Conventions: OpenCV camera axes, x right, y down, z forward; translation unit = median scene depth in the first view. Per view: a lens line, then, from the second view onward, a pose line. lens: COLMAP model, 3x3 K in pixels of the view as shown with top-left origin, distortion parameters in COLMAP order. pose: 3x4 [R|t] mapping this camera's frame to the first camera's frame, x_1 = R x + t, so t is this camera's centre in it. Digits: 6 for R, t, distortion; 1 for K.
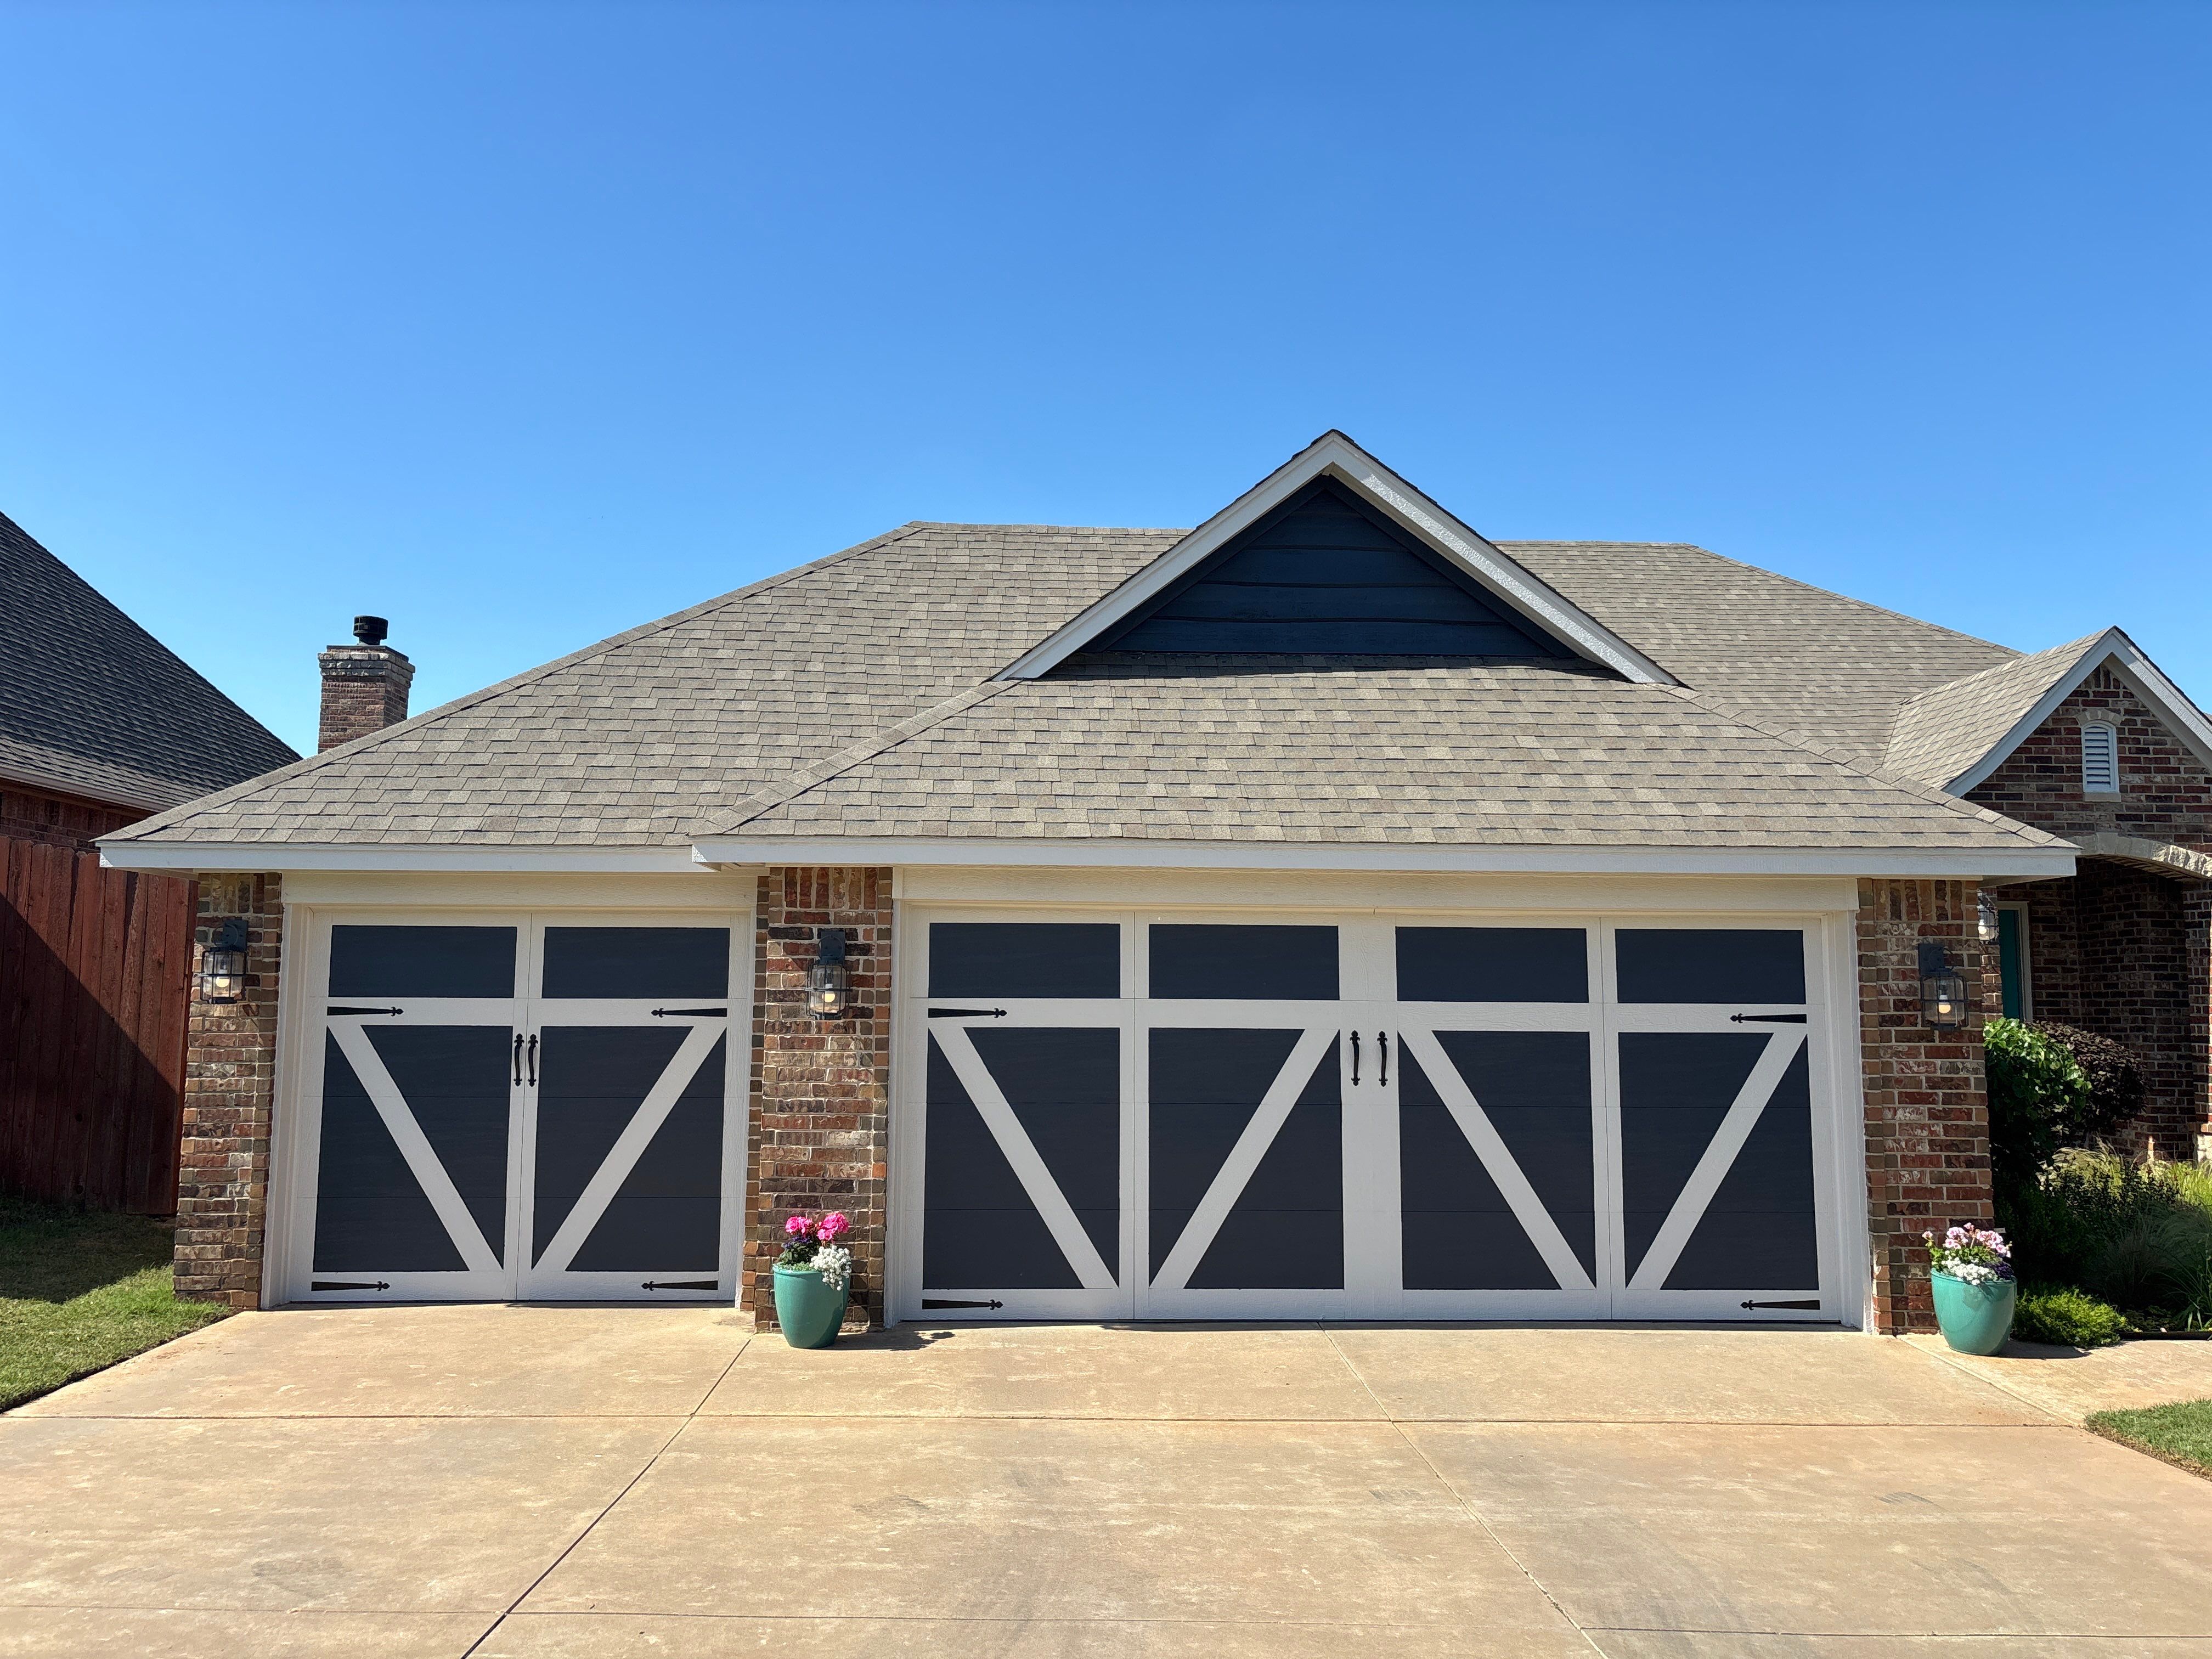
lens RADIAL K [[1653.7, 0, 1092.3], [0, 1653.7, 842.3], [0, 0, 1]] dist [0.066014, -0.075258]
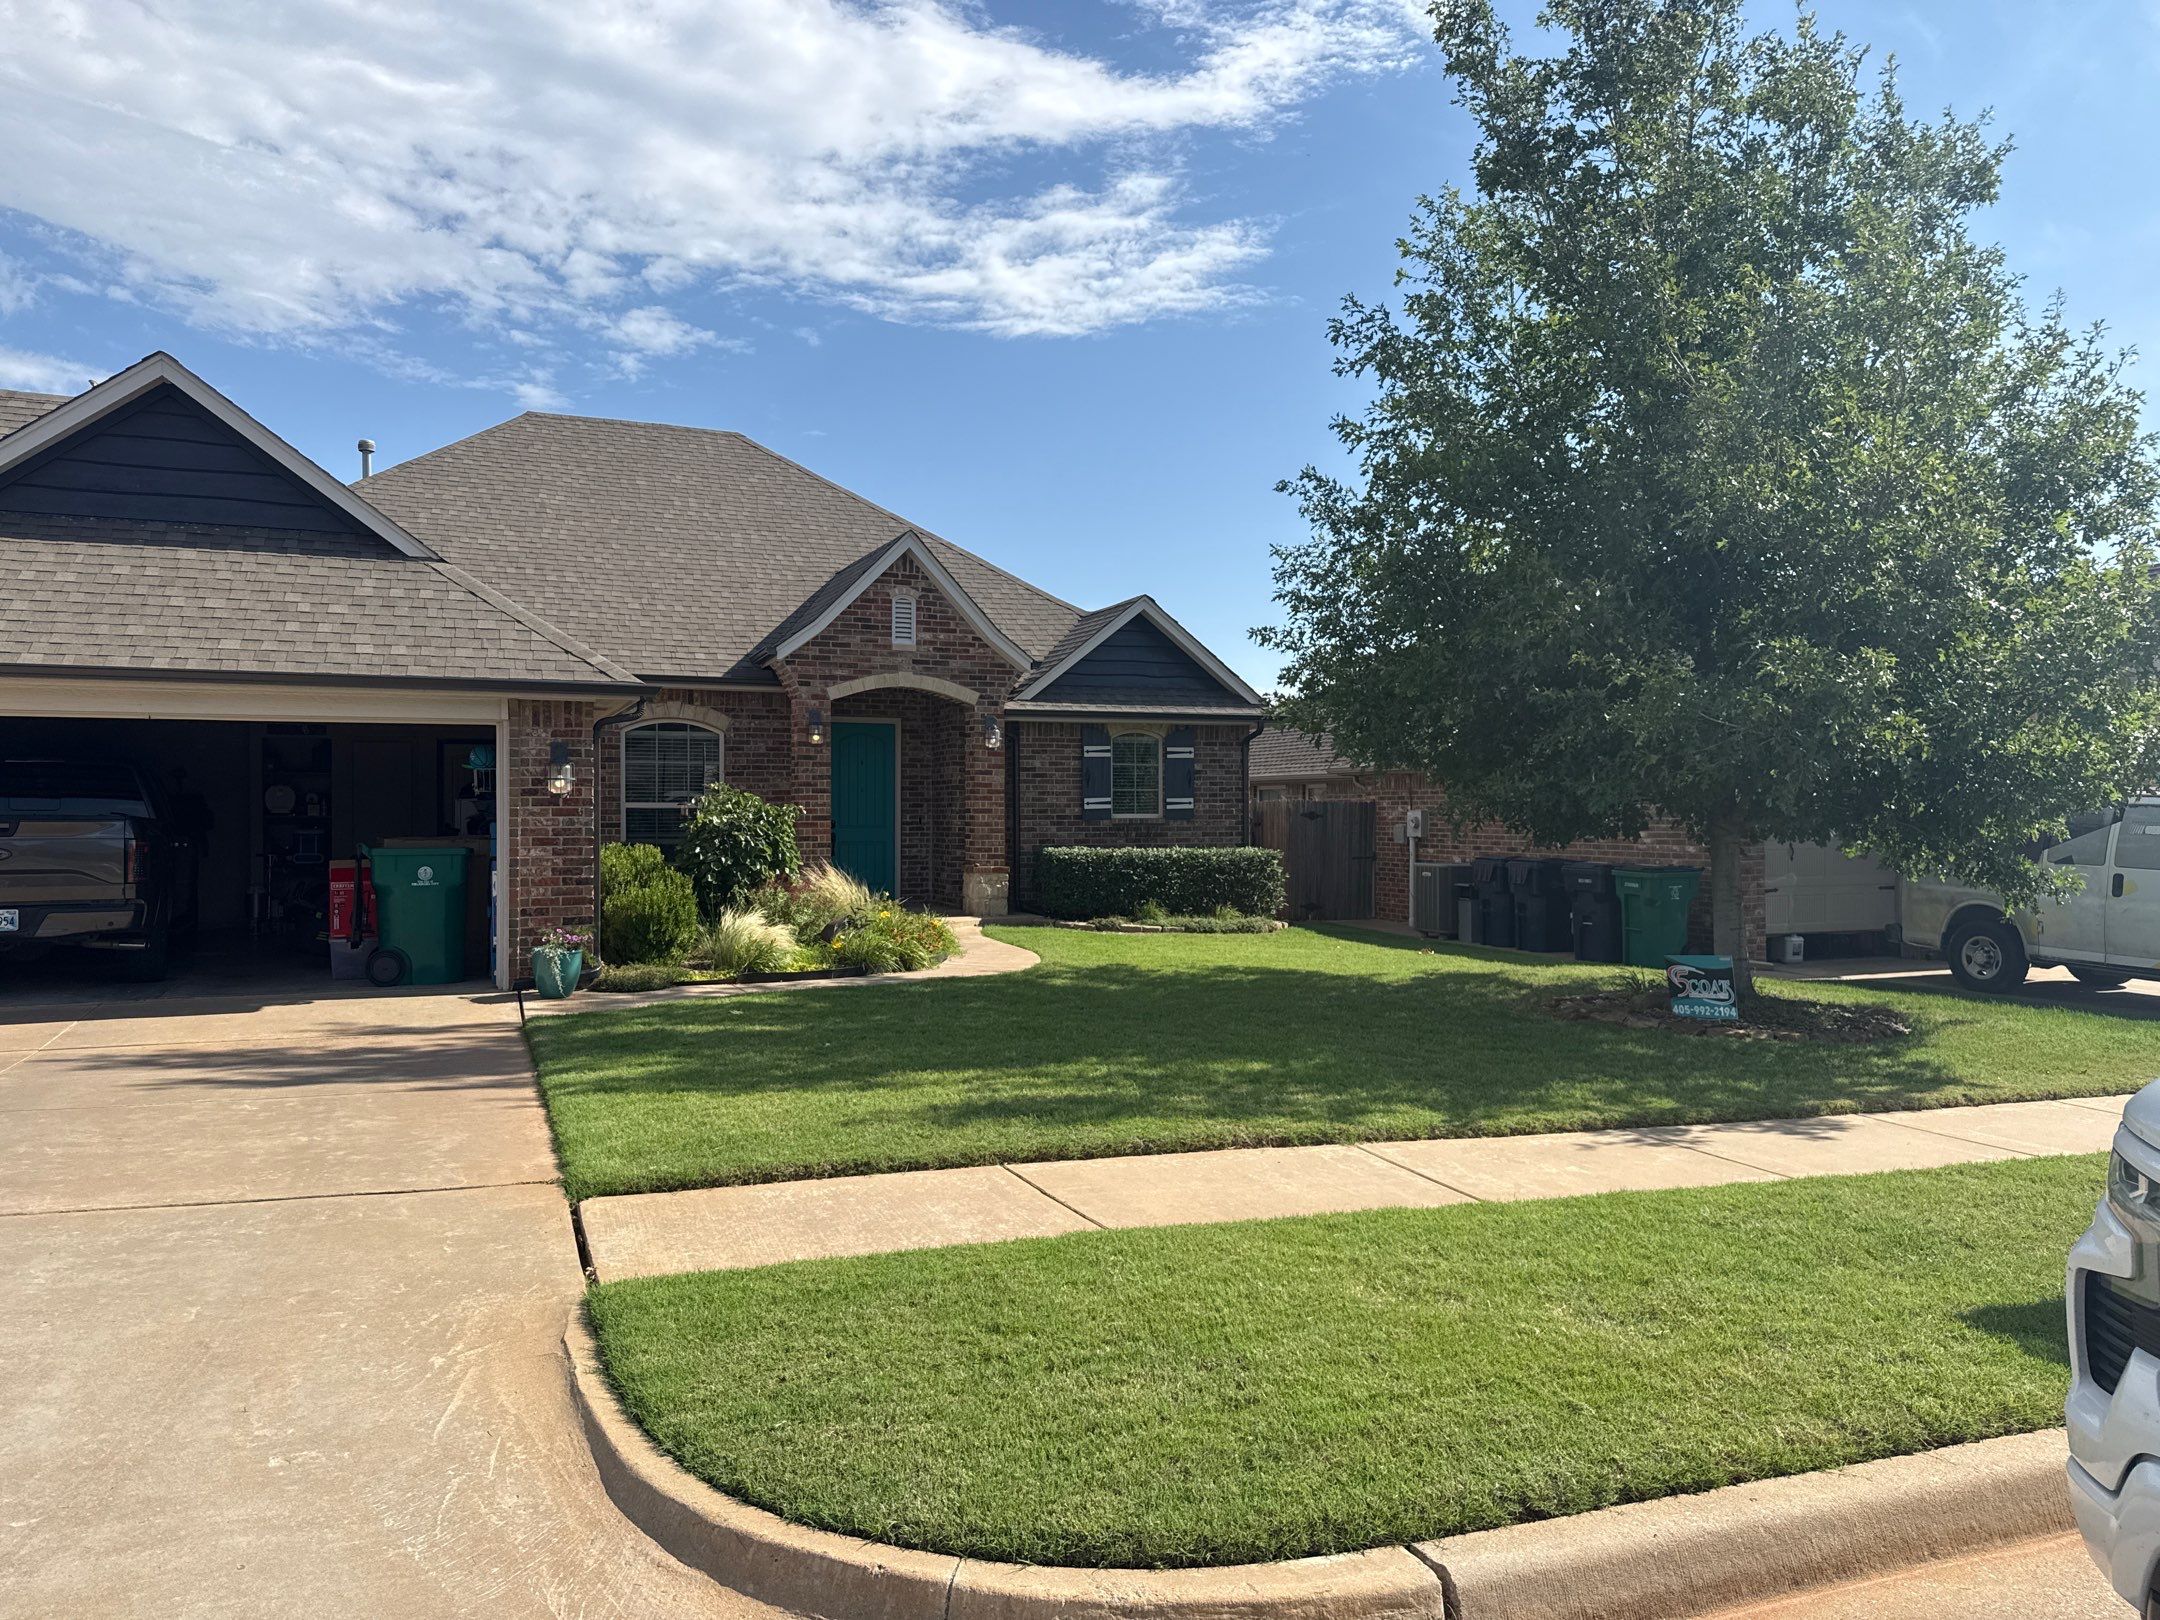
lens RADIAL K [[1496.8, 0, 1067.3], [0, 1496.8, 799.6], [0, 0, 1]] dist [0.179510, -0.274163]
pose [[0.937960, -0.006118, 0.346689, 0.447287], [-0.026086, 0.995766, 0.088149, -0.022594], [-0.345760, -0.091724, 0.933829, -0.470015]]
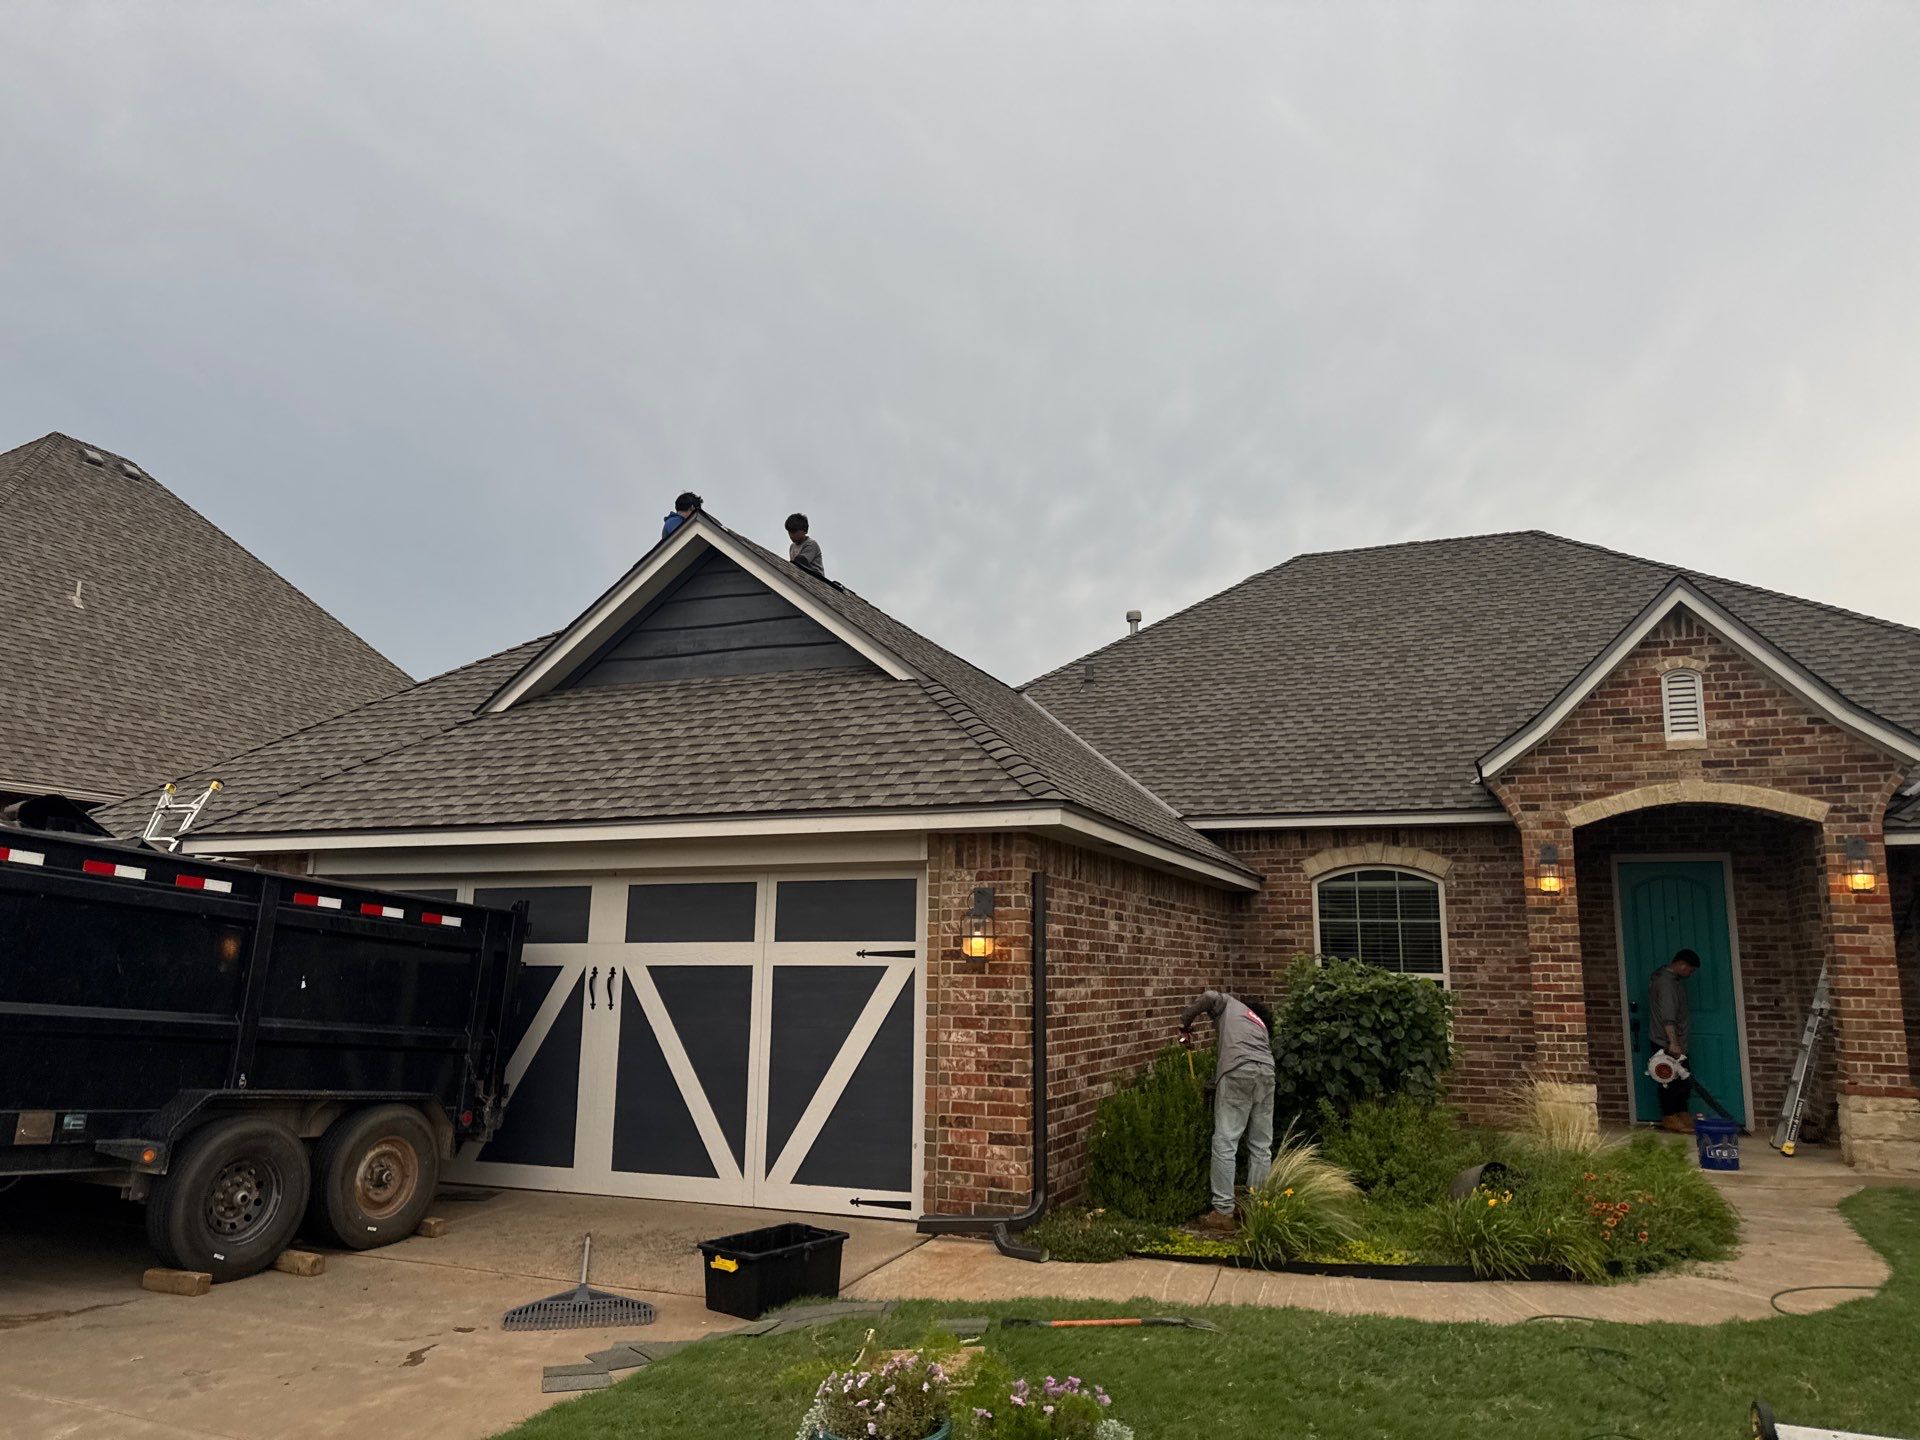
lens RADIAL K [[1340.4, 0, 954.5], [0, 1340.4, 725.9], [0, 0, 1]] dist [0.070622, -0.084220]
pose [[0.913106, -0.069879, -0.401690, 0.850425], [0.035707, 0.995124, -0.091945, 0.033301], [0.406157, 0.069612, 0.911148, 0.135253]]
